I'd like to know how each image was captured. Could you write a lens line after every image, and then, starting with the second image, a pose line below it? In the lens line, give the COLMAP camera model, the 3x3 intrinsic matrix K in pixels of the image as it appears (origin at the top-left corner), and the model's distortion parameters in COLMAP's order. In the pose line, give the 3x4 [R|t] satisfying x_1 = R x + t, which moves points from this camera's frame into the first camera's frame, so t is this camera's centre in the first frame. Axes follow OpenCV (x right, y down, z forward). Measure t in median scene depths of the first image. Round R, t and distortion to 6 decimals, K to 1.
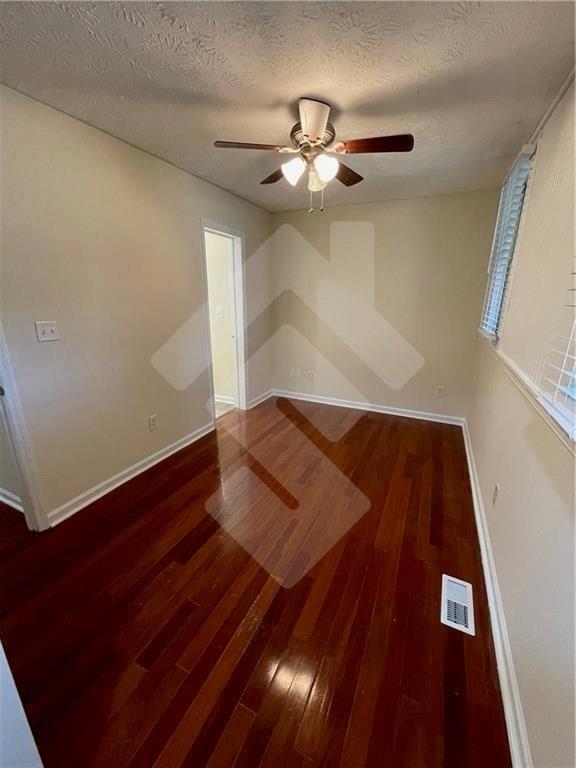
lens RADIAL K [[312.8, 0, 288.0], [0, 312.8, 384.0], [0, 0, 1]] dist [-0.002685, -0.000234]
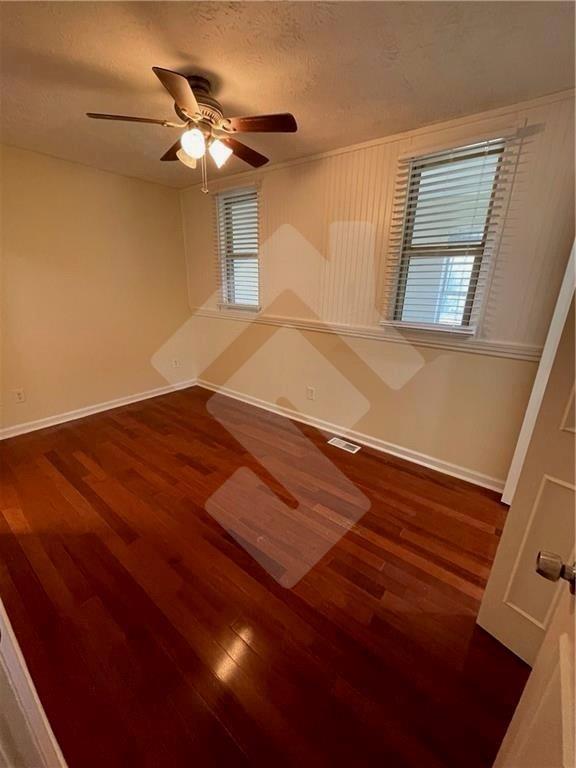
lens RADIAL K [[312.8, 0, 288.0], [0, 312.8, 384.0], [0, 0, 1]] dist [-0.002685, -0.000234]
pose [[0.227571, -0.310291, 0.923001, -0.667206], [0.255955, 0.933602, 0.250748, -0.118715], [-0.939521, 0.179183, 0.291881, 0.400476]]
